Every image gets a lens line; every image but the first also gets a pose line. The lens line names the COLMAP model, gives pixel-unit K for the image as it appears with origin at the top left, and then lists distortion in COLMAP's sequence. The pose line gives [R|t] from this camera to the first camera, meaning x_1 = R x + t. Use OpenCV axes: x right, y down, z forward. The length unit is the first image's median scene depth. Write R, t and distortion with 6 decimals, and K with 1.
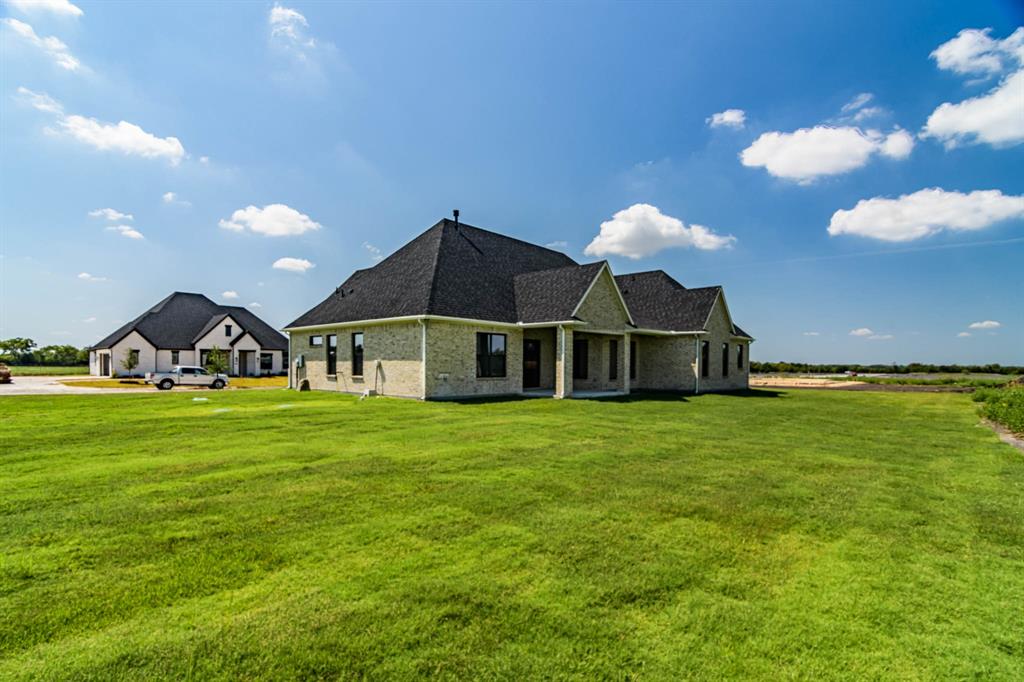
lens RADIAL K [[498.8, 0, 506.0], [0, 498.8, 365.9], [0, 0, 1]] dist [0.001839, -0.000992]
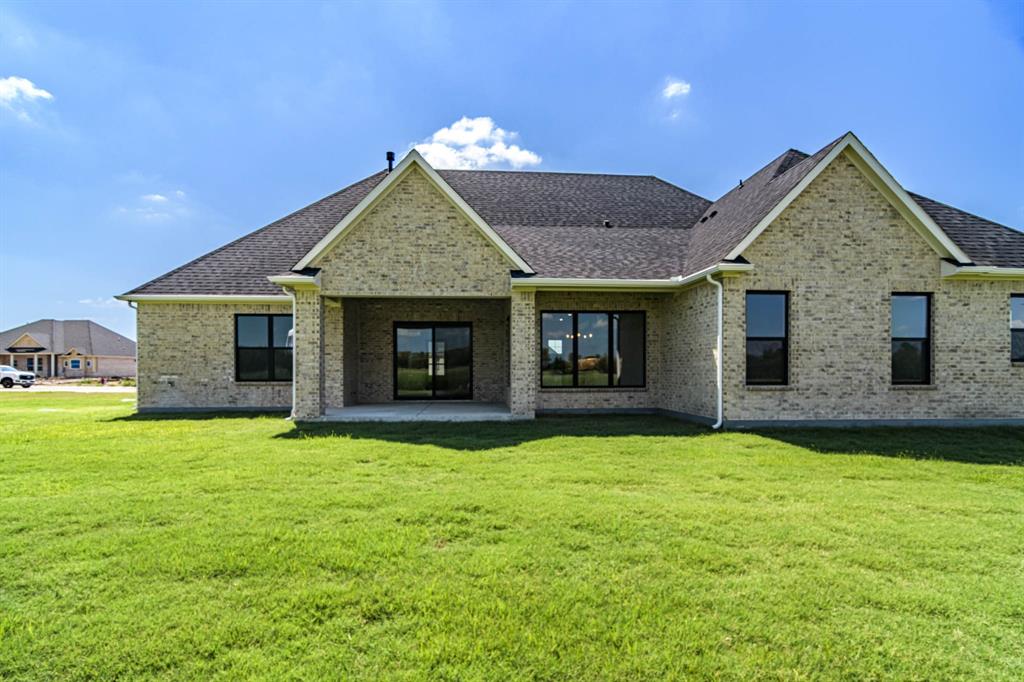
lens RADIAL K [[498.8, 0, 506.0], [0, 498.8, 365.9], [0, 0, 1]] dist [0.001839, -0.000992]
pose [[0.720102, -0.017730, -0.693642, 0.649691], [0.004703, 0.999775, -0.020673, 0.017455], [0.693852, 0.011625, 0.720023, 0.741326]]
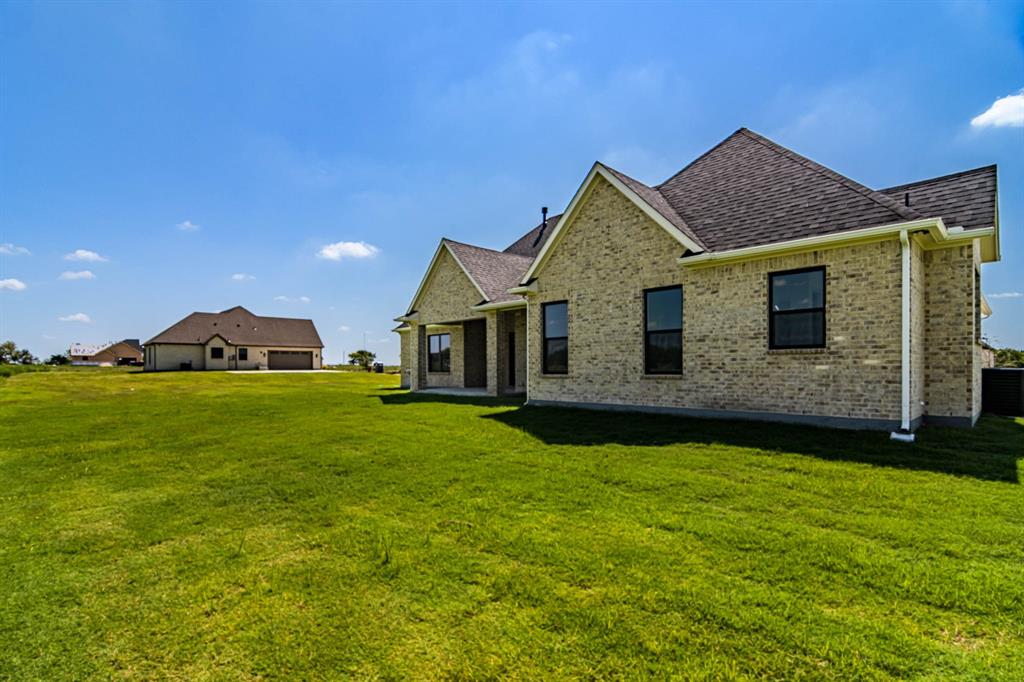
lens RADIAL K [[498.8, 0, 506.0], [0, 498.8, 365.9], [0, 0, 1]] dist [0.001839, -0.000992]
pose [[-0.078335, -0.013116, -0.996841, 1.128105], [0.005082, 0.999895, -0.013555, 0.025126], [0.996914, -0.006128, -0.078260, 1.249079]]
